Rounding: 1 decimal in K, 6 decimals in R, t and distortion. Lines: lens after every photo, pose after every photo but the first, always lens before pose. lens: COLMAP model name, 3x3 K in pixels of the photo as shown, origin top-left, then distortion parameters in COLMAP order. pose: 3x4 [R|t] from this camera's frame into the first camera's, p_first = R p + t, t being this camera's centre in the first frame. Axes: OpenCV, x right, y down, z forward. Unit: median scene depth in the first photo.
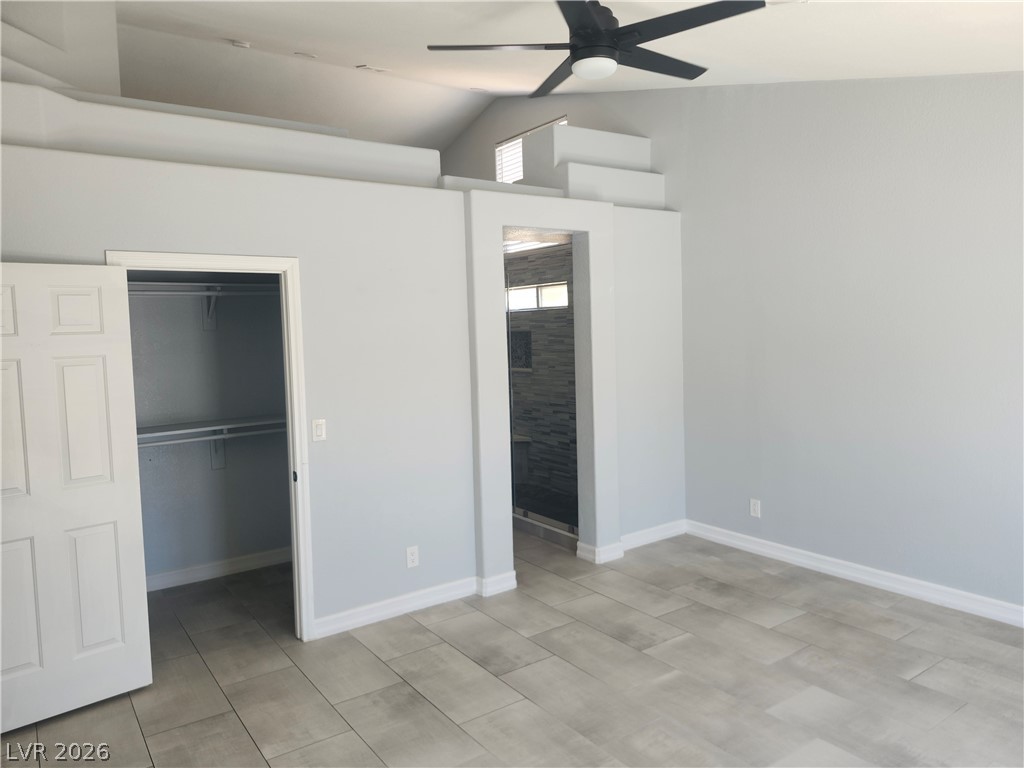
lens RADIAL K [[700.9, 0, 515.1], [0, 700.9, 384.7], [0, 0, 1]] dist [0.088600, -0.105353]
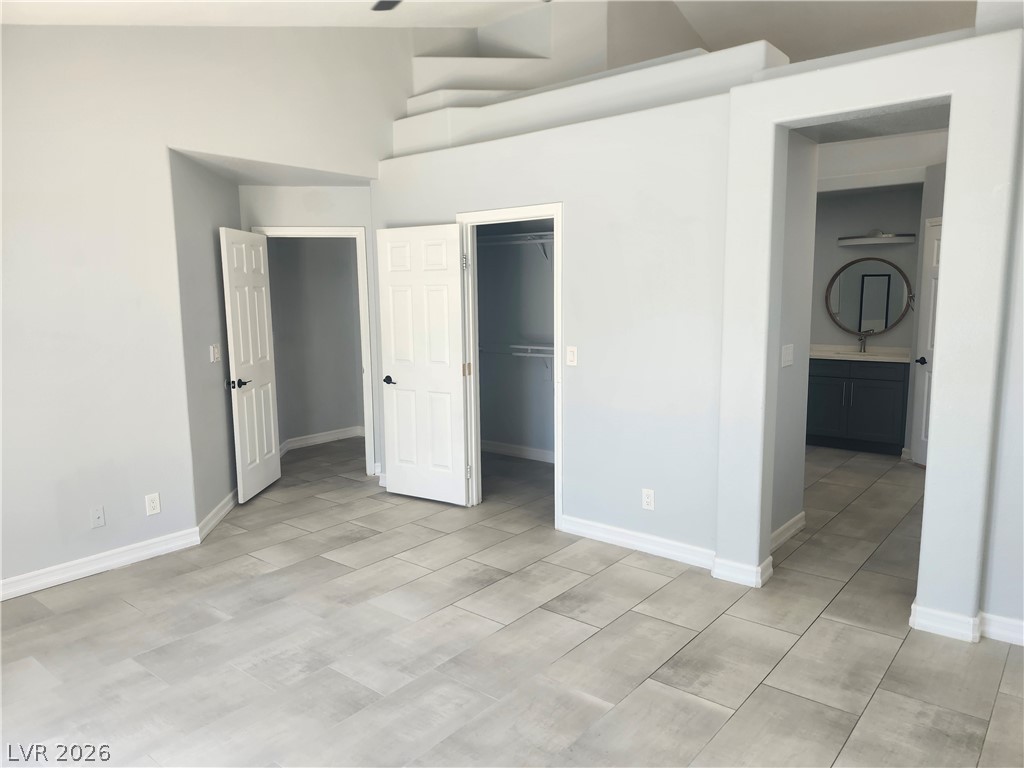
lens RADIAL K [[700.9, 0, 515.1], [0, 700.9, 384.7], [0, 0, 1]] dist [0.088600, -0.105353]
pose [[0.285794, 0.156045, -0.945501, 0.788549], [-0.074995, 0.987269, 0.140270, -0.042496], [0.955352, 0.030820, 0.293858, 0.587359]]
